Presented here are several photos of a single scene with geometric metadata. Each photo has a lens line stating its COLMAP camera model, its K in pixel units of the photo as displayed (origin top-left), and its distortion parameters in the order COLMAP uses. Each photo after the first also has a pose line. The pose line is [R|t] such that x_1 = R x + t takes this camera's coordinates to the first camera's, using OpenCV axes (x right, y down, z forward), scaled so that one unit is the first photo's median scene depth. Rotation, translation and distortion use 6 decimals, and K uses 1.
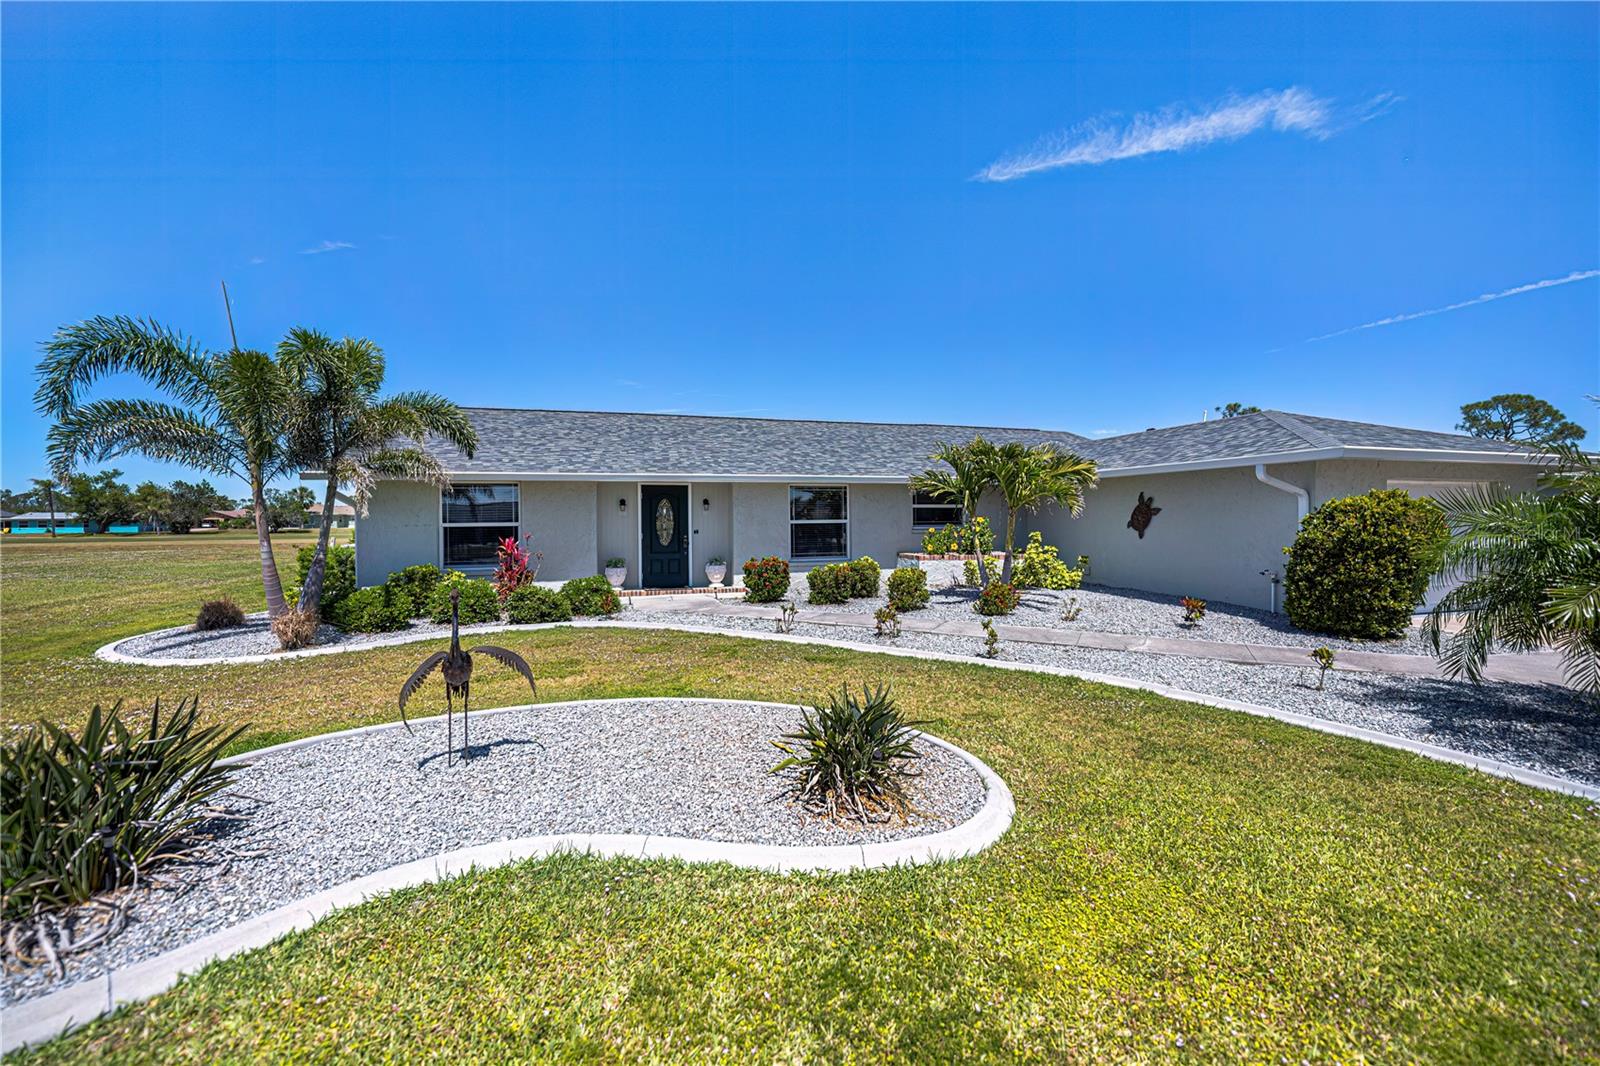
lens RADIAL K [[660.0, 0, 800.0], [0, 660.0, 533.0], [0, 0, 1]] dist [0.000820, 0.000179]
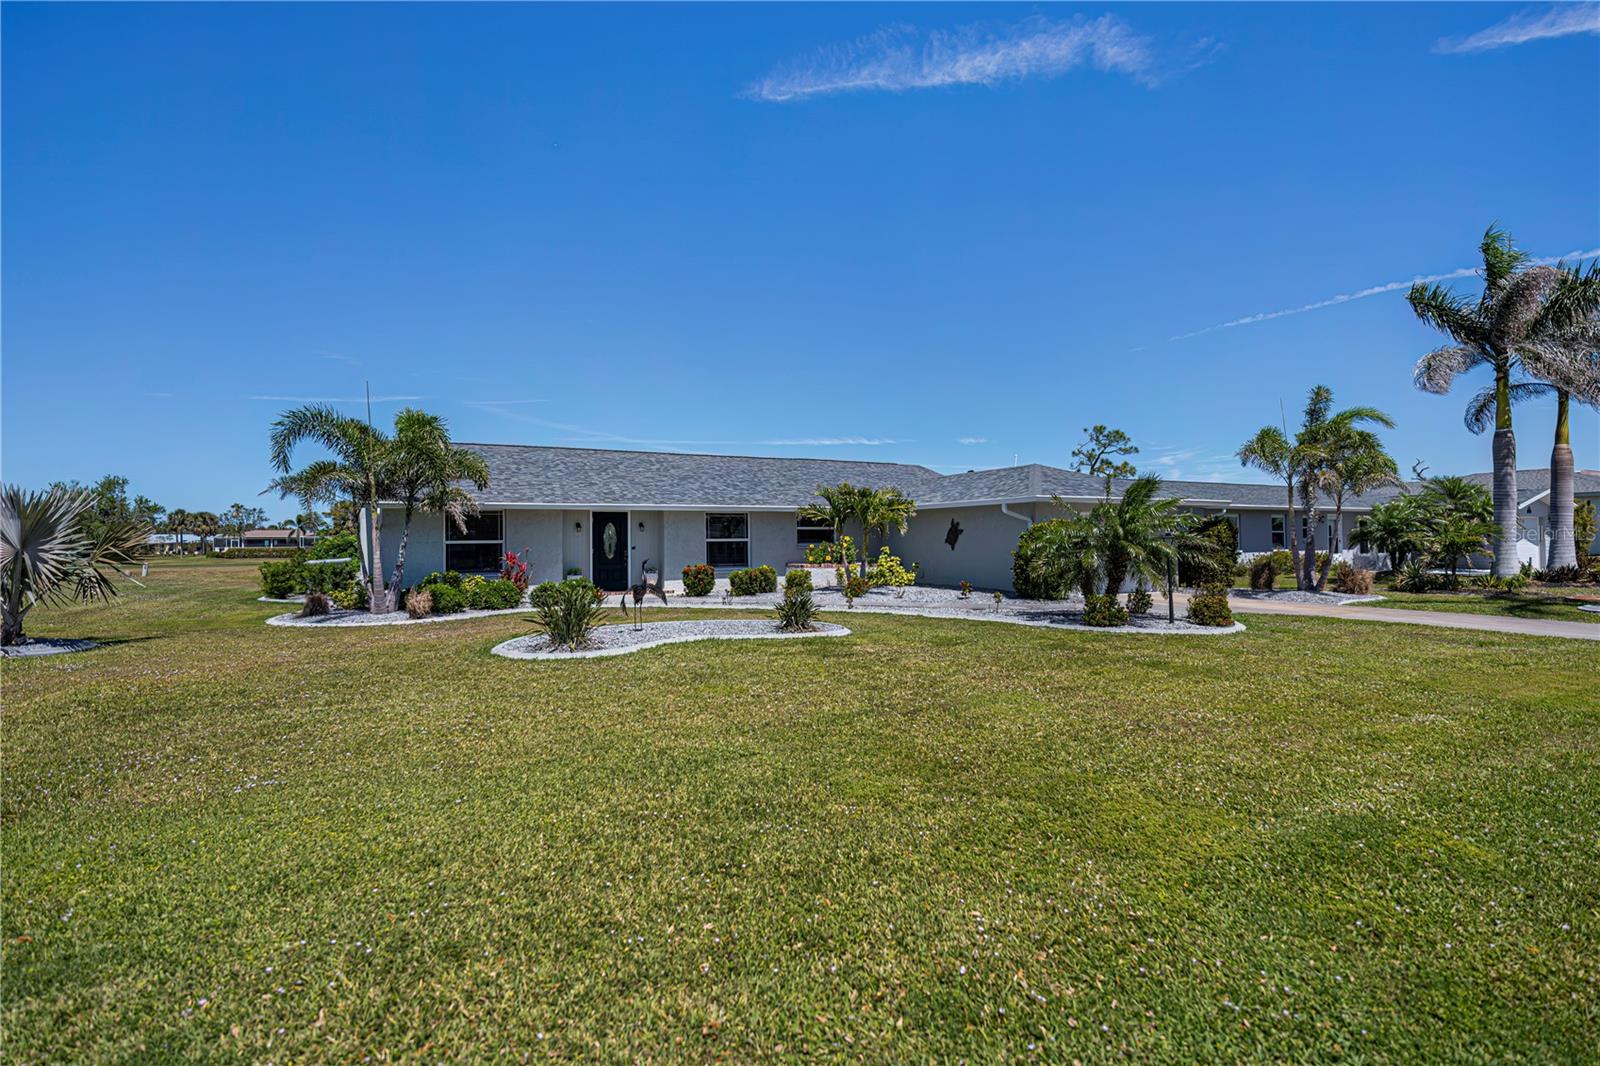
lens RADIAL K [[835.1, 0, 800.0], [0, 835.1, 533.0], [0, 0, 1]] dist [0.000046, -0.000092]
pose [[0.980290, -0.001103, 0.197560, -0.164963], [0.008283, 0.999335, -0.035517, 0.029985], [-0.197389, 0.036453, 0.979647, -0.681664]]
